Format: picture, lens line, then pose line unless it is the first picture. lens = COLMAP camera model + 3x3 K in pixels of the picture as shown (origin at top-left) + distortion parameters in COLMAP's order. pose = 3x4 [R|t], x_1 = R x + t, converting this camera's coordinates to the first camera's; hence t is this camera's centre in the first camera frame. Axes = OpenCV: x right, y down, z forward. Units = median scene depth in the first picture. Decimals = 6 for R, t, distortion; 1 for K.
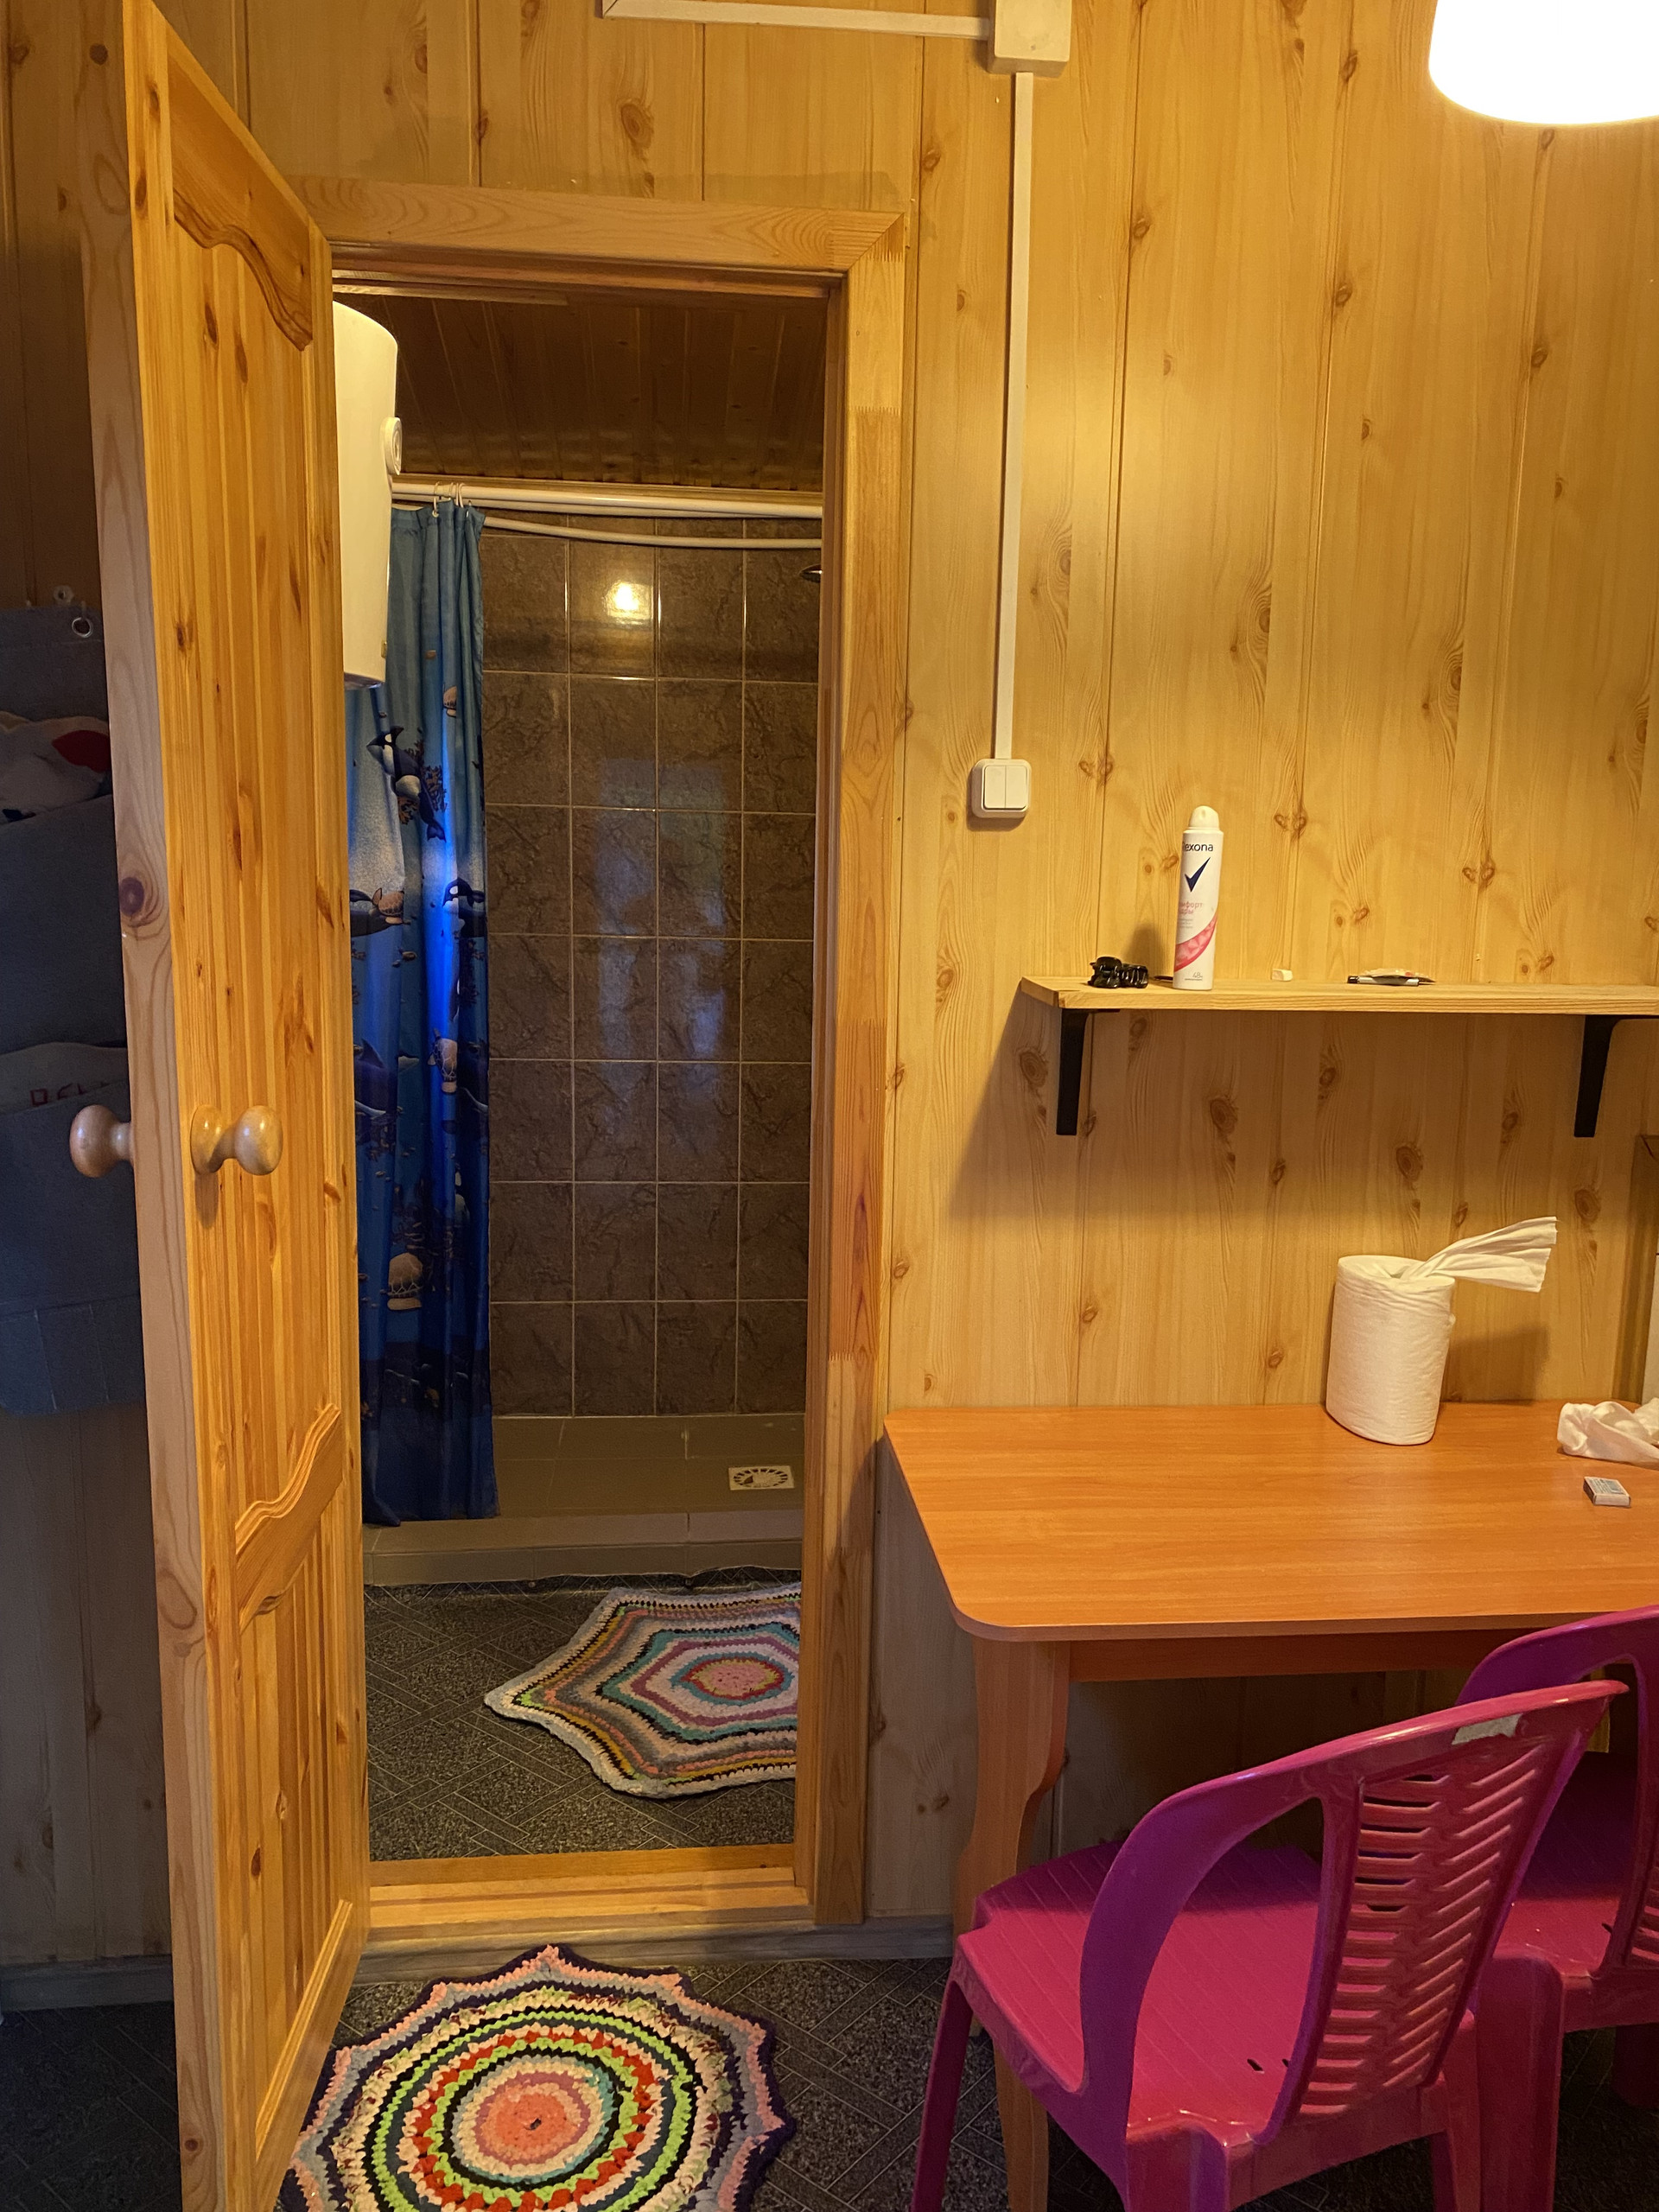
lens RADIAL K [[1650.7, 0, 829.5], [0, 1650.7, 1106.0], [0, 0, 1]] dist [0.138078, -0.271948]
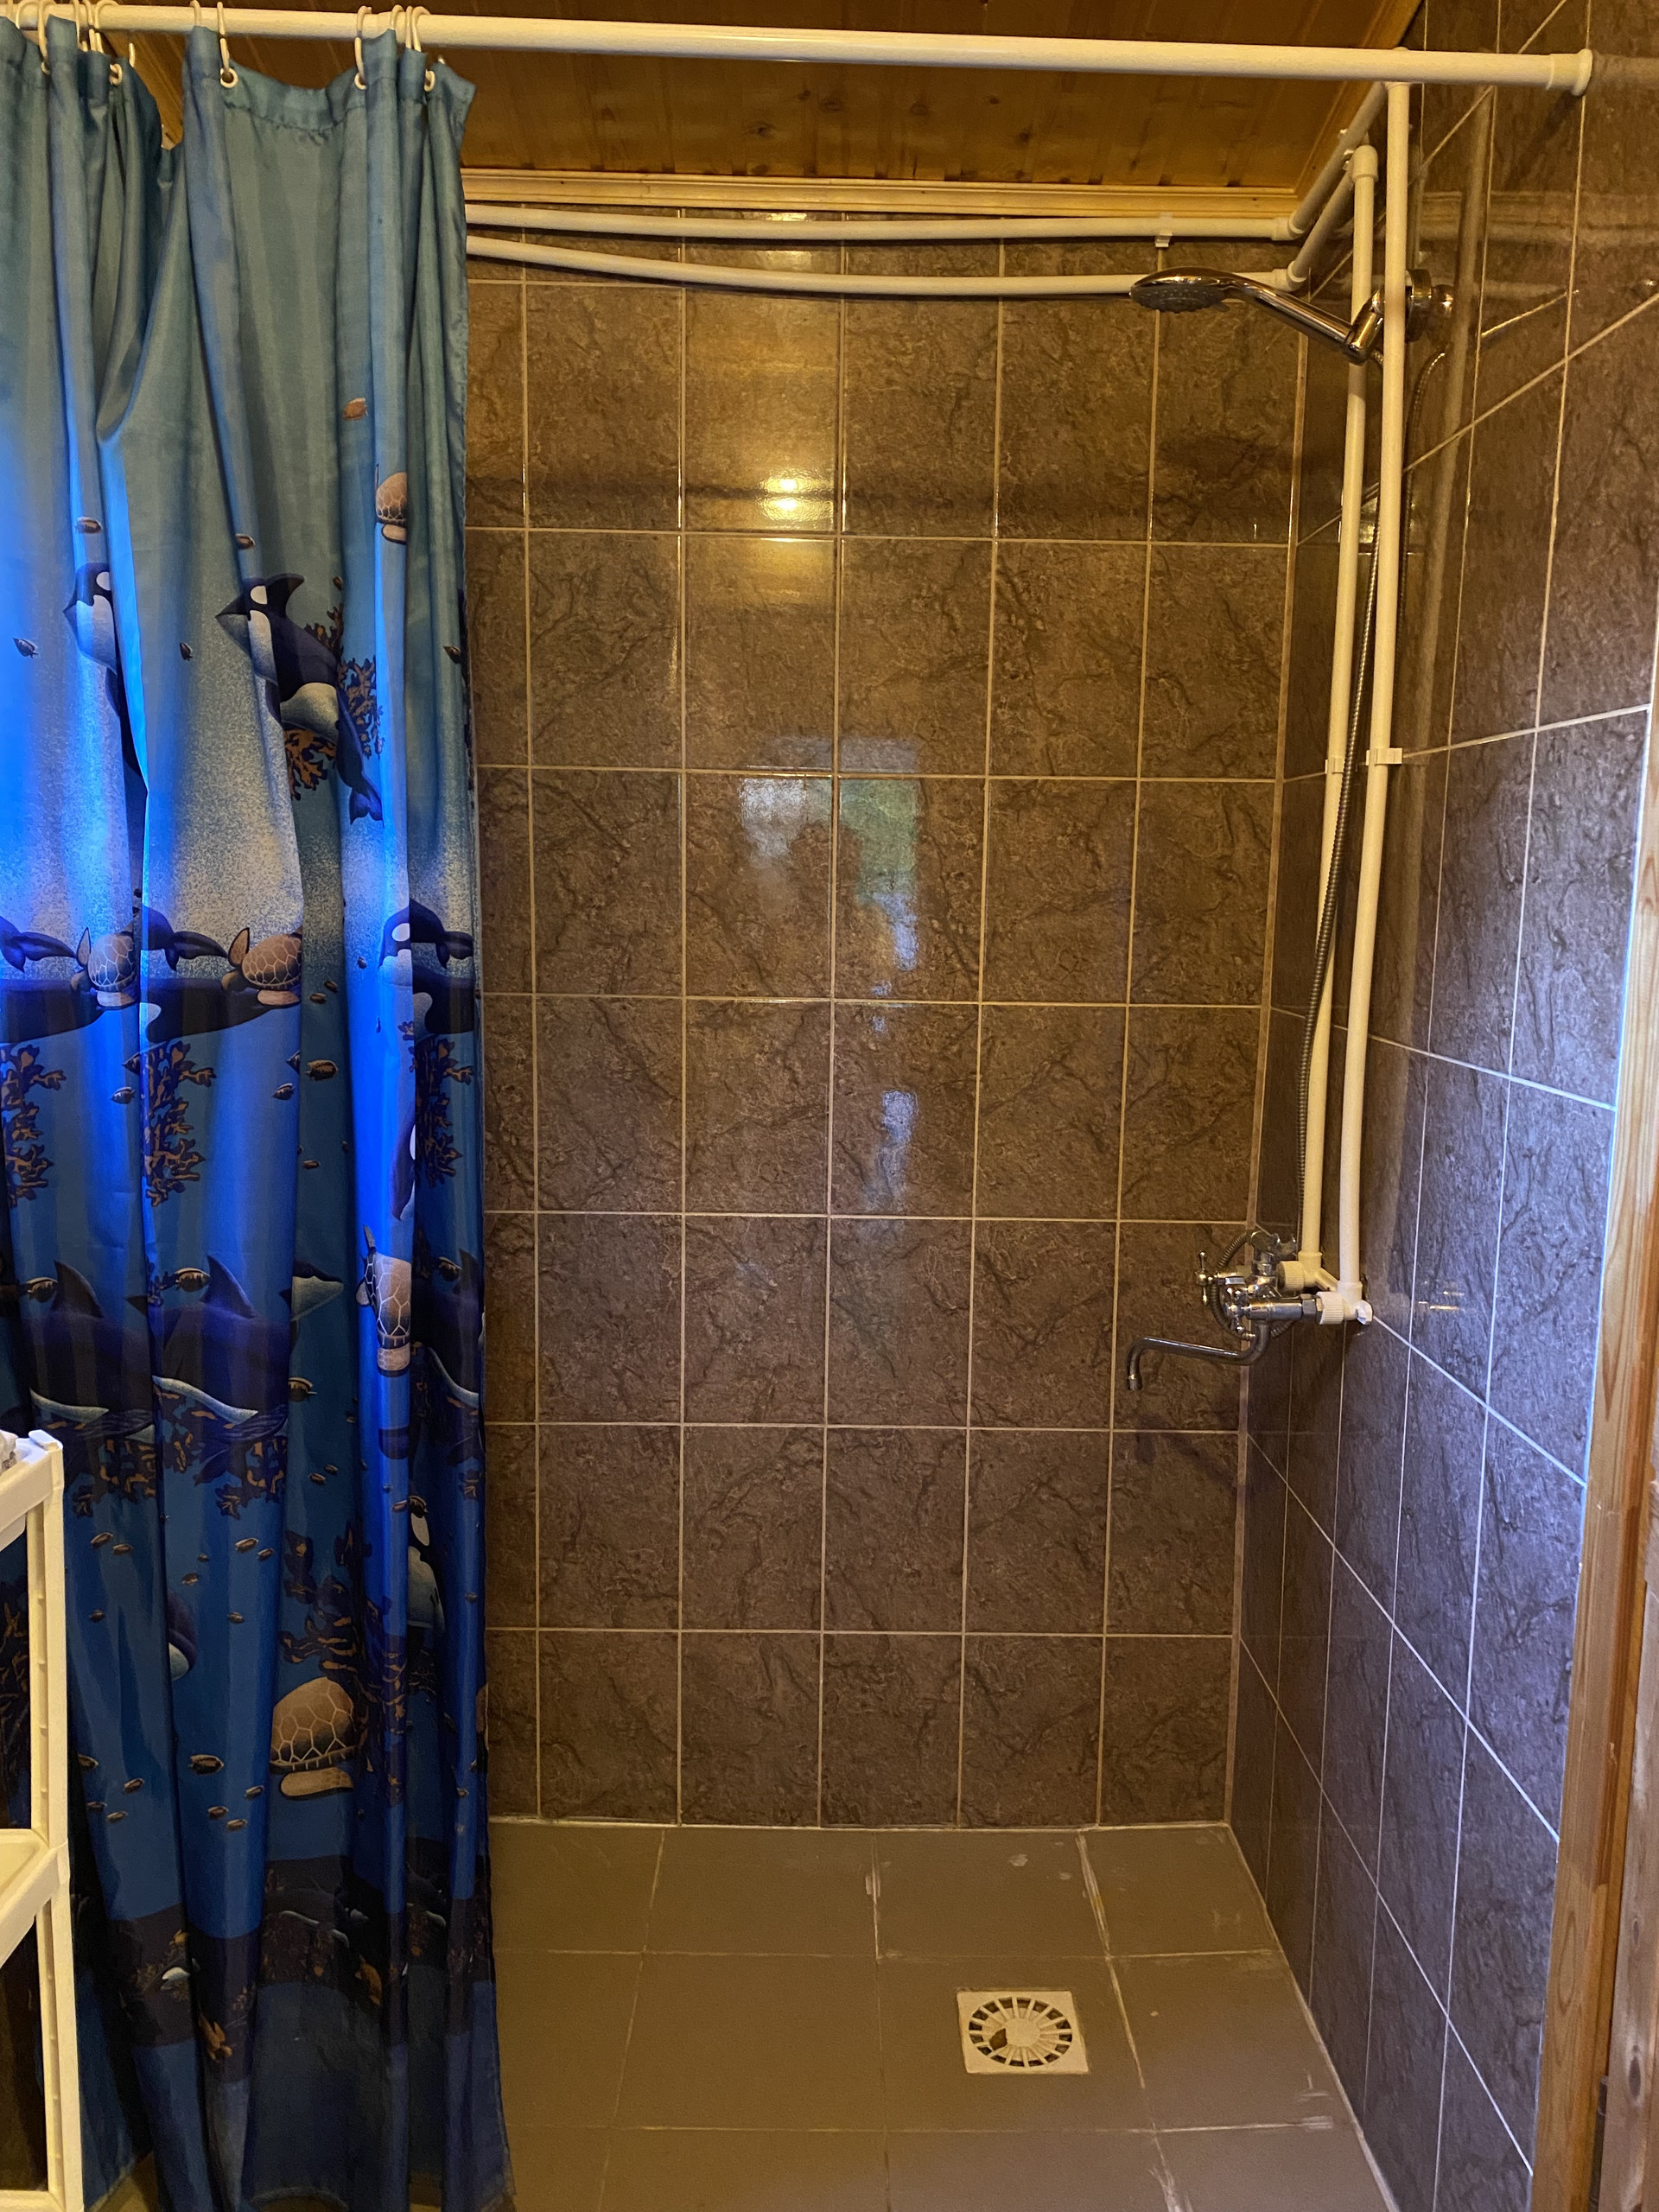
lens RADIAL K [[1650.7, 0, 829.5], [0, 1650.7, 1106.0], [0, 0, 1]] dist [0.138078, -0.271948]
pose [[0.995919, 0.009880, -0.089710, -0.058793], [-0.010184, 0.999944, -0.002928, -0.070272], [0.089676, 0.003830, 0.995964, 0.477746]]
